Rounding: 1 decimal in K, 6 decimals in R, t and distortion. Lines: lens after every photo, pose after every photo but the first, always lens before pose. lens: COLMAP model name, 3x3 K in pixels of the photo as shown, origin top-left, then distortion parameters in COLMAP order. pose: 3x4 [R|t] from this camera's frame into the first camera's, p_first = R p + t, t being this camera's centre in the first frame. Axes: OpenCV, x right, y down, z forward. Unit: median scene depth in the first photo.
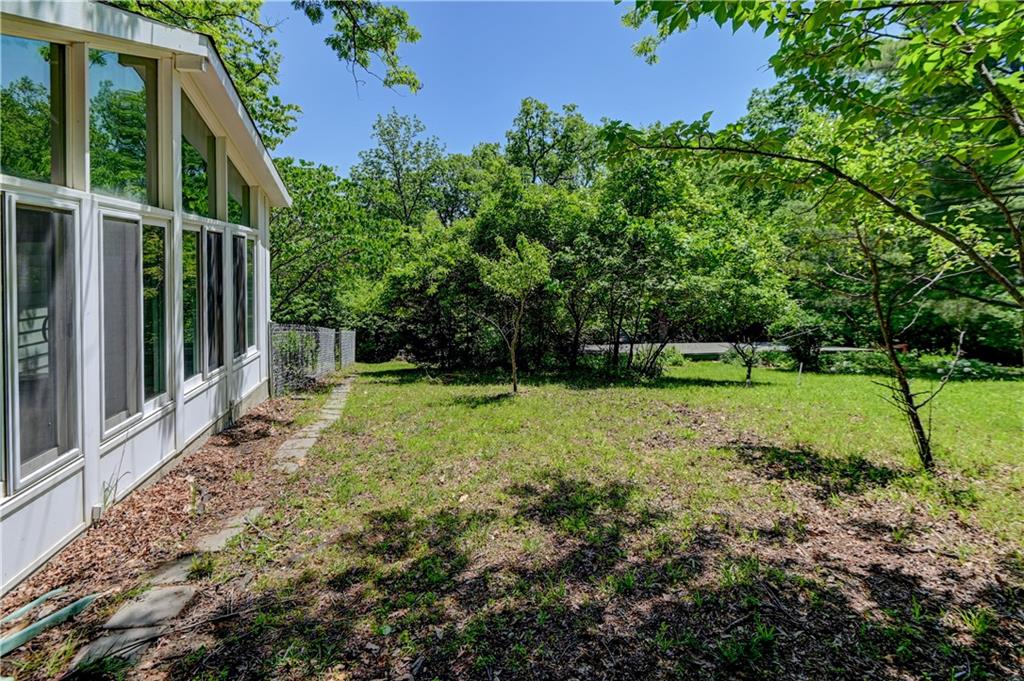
lens RADIAL K [[500.7, 0, 500.1], [0, 500.7, 258.4], [0, 0, 1]] dist [-0.000294, -0.007389]
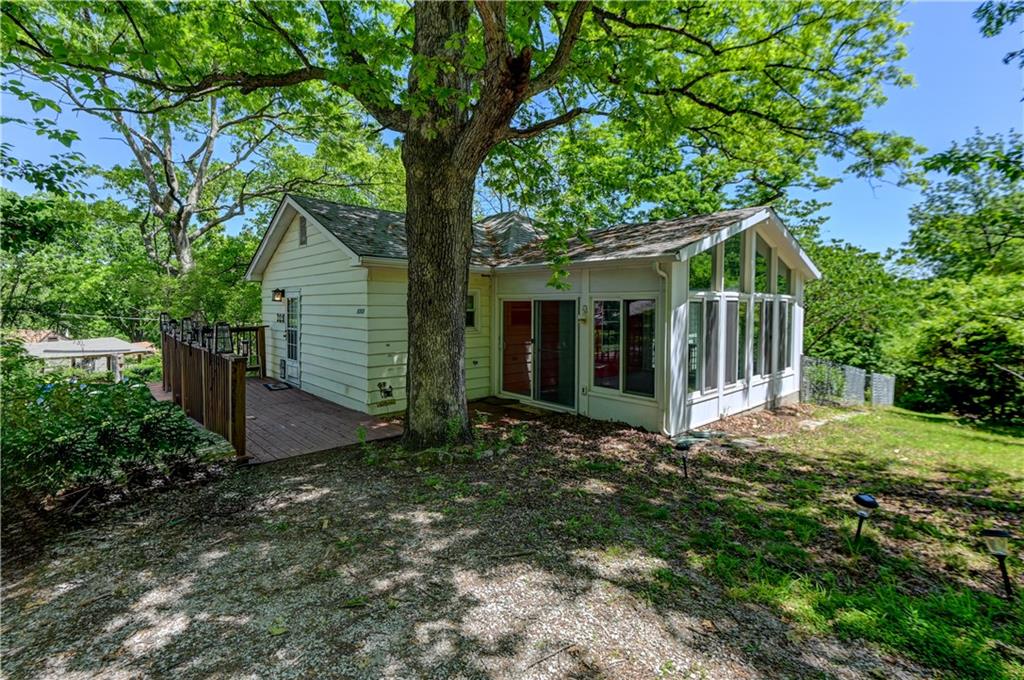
lens RADIAL K [[471.3, 0, 513.5], [0, 471.3, 320.8], [0, 0, 1]] dist [-0.002232, -0.000681]
pose [[0.536522, 0.045173, -0.842676, 0.323030], [-0.006798, 0.998765, 0.049212, -0.048383], [0.843859, -0.020675, 0.536167, -0.603912]]
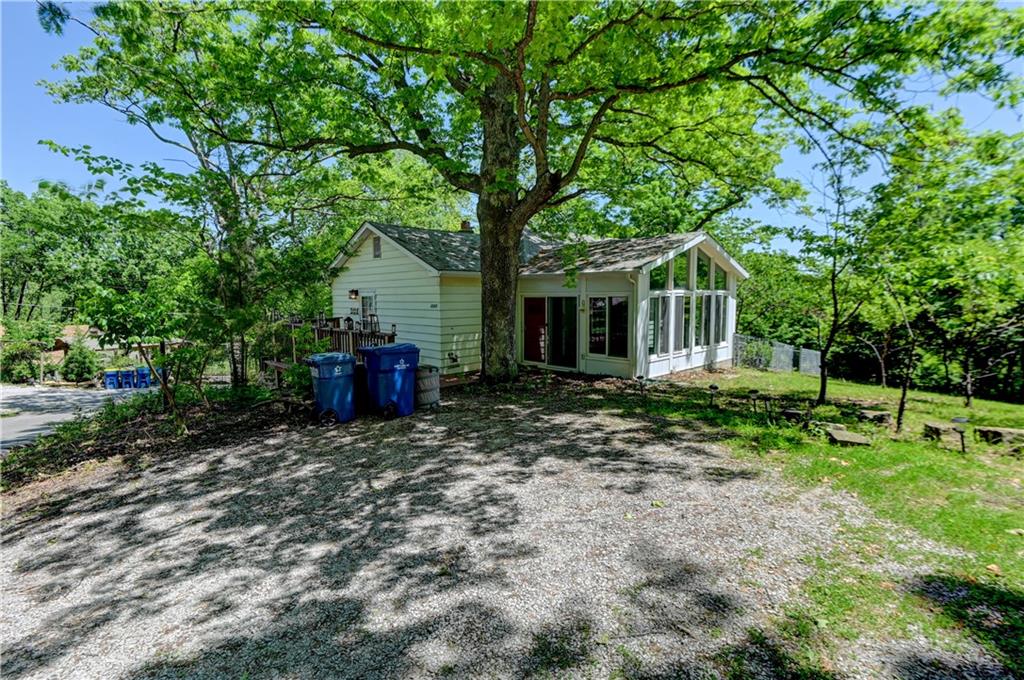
lens RADIAL K [[474.0, 0, 512.0], [0, 474.0, 340.0], [0, 0, 1]] dist [0.000169, -0.000438]
pose [[0.564899, 0.089550, -0.820286, 0.771136], [0.003874, 0.993795, 0.111160, -0.082619], [0.825151, -0.065972, 0.561047, -1.071408]]
